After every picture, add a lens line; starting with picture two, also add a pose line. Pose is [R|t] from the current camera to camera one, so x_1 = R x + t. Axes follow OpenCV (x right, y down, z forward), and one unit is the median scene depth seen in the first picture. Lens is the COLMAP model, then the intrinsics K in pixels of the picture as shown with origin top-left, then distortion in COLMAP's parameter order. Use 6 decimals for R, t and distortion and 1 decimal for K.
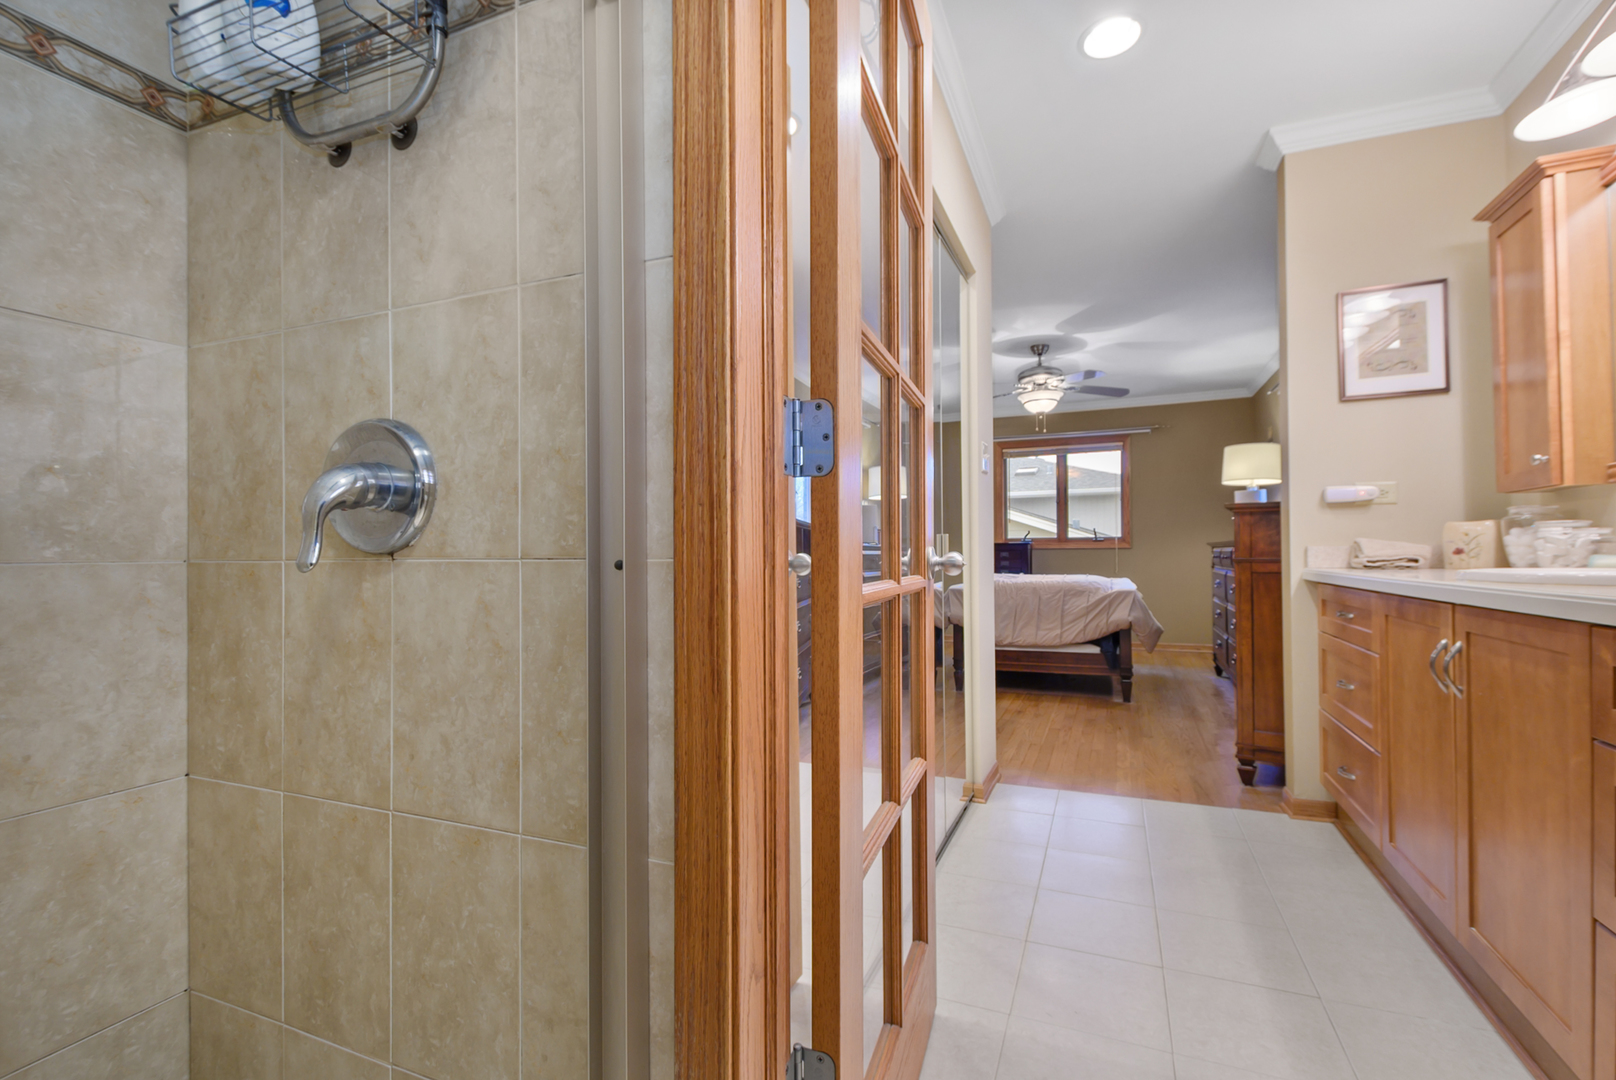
lens RADIAL K [[719.2, 0, 812.0], [0, 719.2, 564.3], [0, 0, 1]] dist [0.003699, -0.000097]
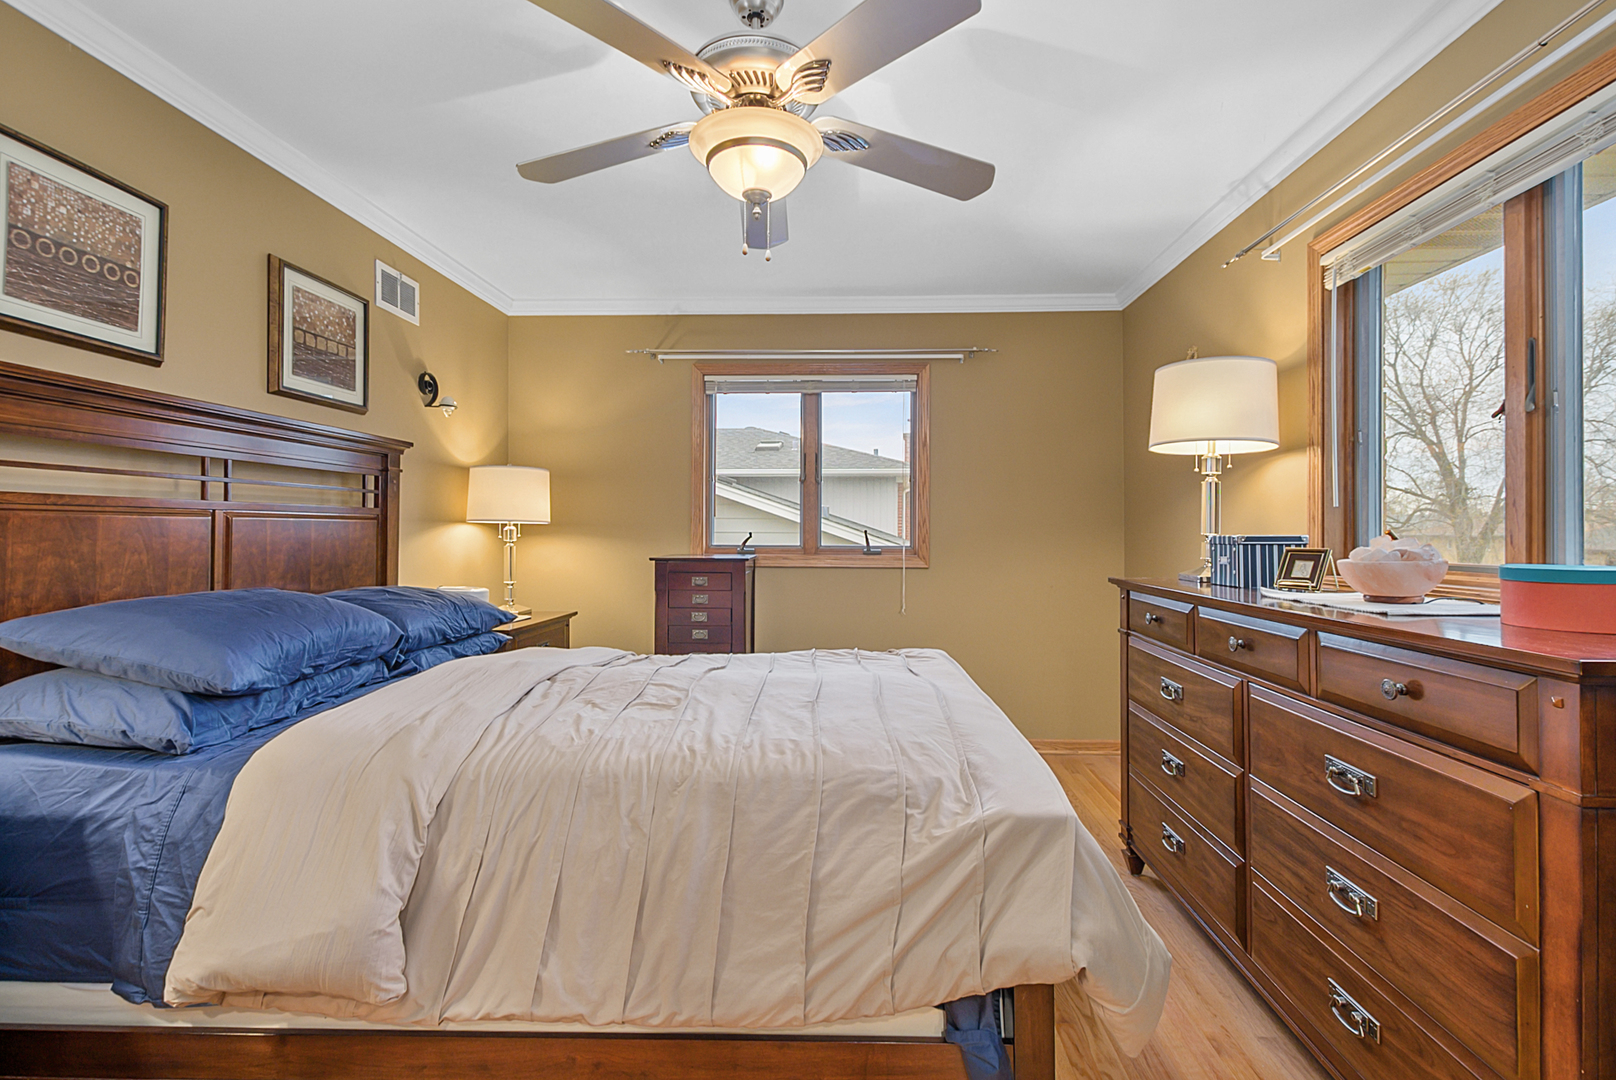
lens RADIAL K [[719.2, 0, 812.0], [0, 719.2, 564.3], [0, 0, 1]] dist [0.003699, -0.000097]
pose [[0.942861, 0.004023, 0.333161, 0.172191], [-0.012570, 0.999645, 0.023501, -0.036227], [-0.332948, -0.026346, 0.942577, 0.499712]]
